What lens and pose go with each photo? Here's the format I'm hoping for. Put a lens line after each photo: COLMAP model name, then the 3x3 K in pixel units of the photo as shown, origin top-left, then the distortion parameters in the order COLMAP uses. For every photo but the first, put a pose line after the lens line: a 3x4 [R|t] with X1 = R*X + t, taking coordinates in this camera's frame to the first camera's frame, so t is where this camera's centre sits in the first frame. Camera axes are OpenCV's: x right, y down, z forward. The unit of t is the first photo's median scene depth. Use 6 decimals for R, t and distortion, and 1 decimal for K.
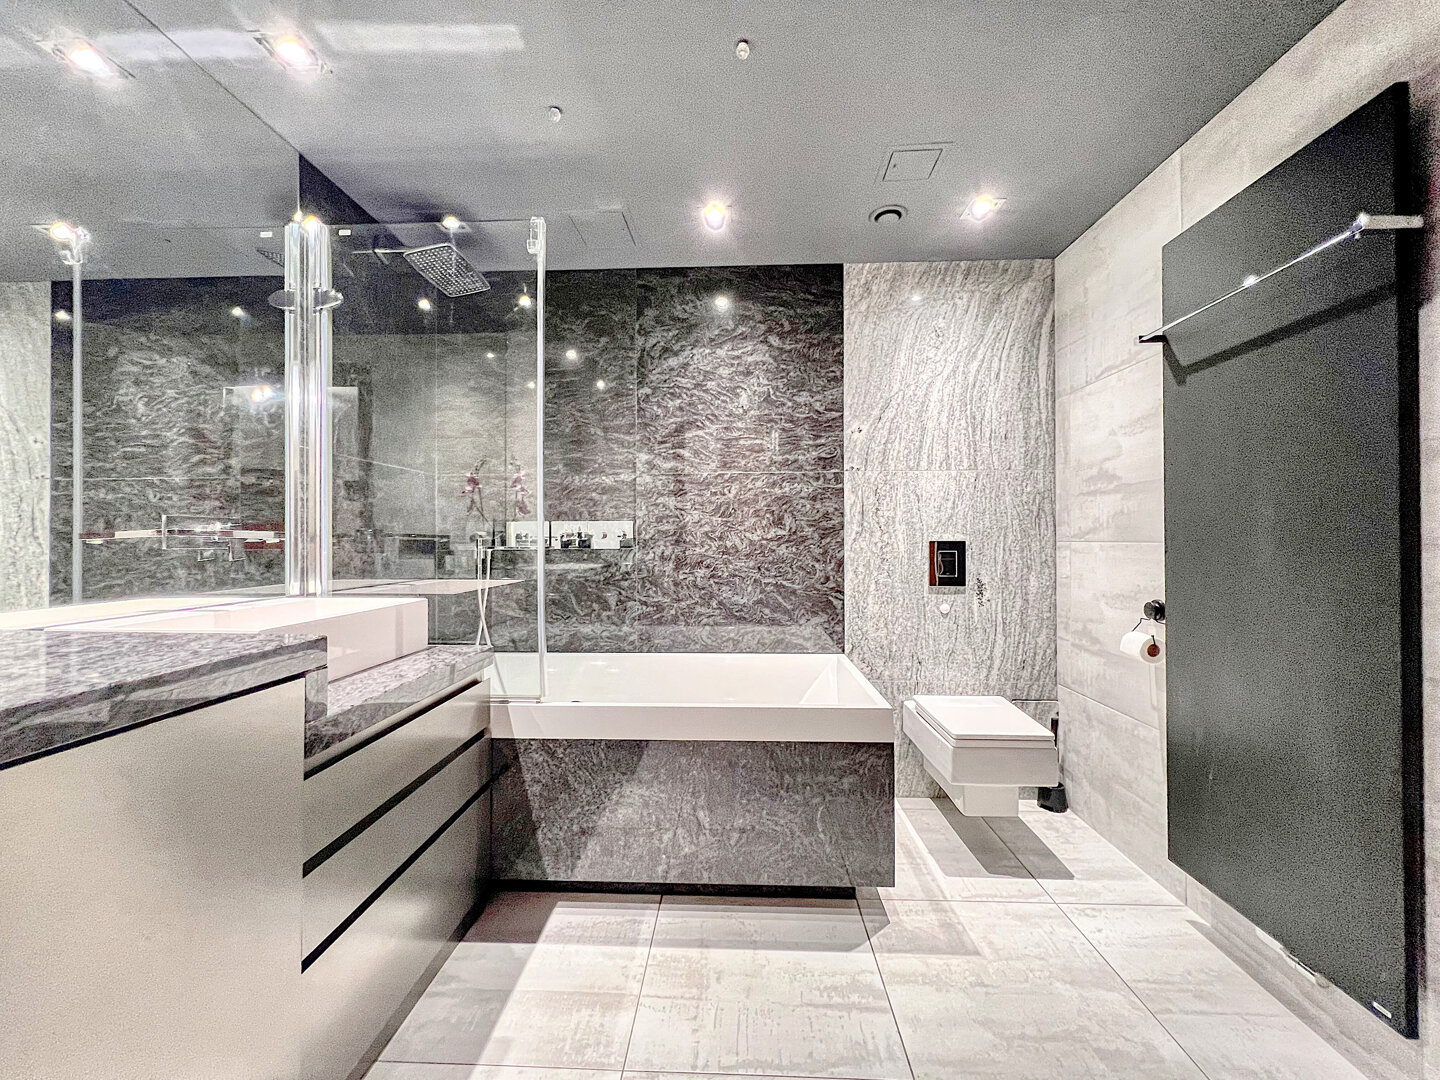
lens RADIAL K [[577.8, 0, 717.5], [0, 577.8, 540.1], [0, 0, 1]] dist [-0.002908, 0.000447]
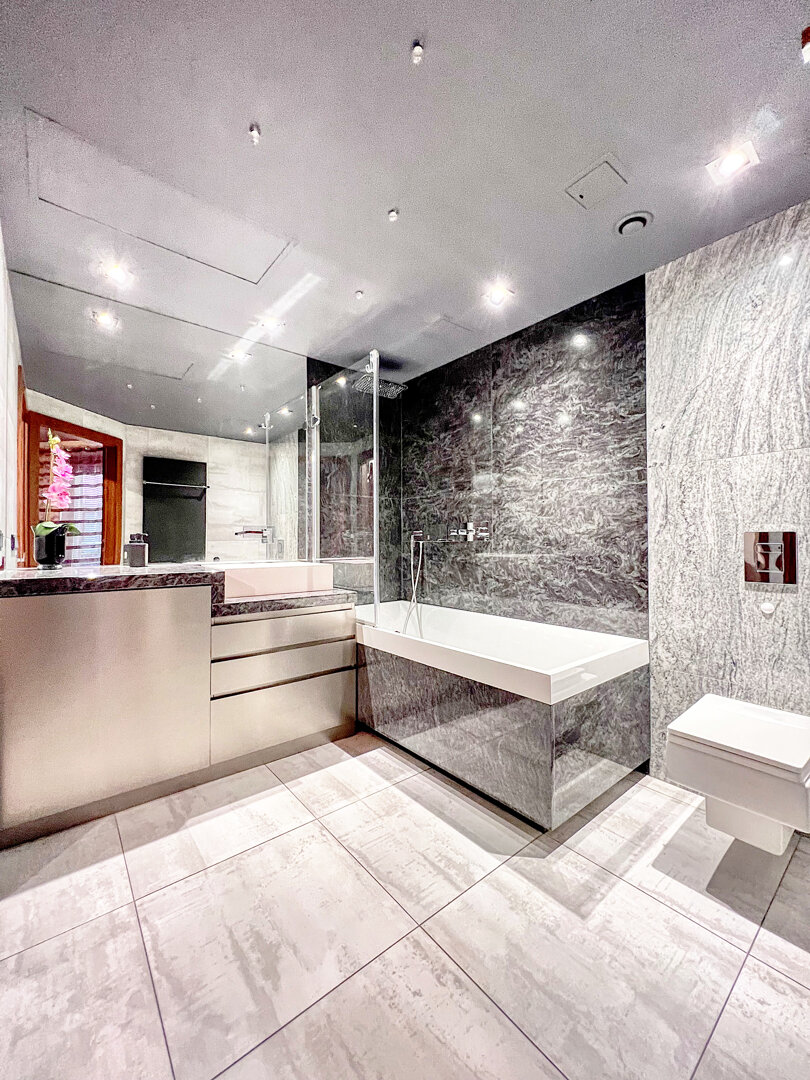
lens RADIAL K [[433.3, 0, 404.8], [0, 433.3, 538.1], [0, 0, 1]] dist [-0.002908, 0.000447]
pose [[0.665297, -0.005760, -0.746556, 0.515703], [0.000650, 0.999974, -0.007135, 0.015150], [0.746578, 0.004262, 0.665284, 0.138321]]
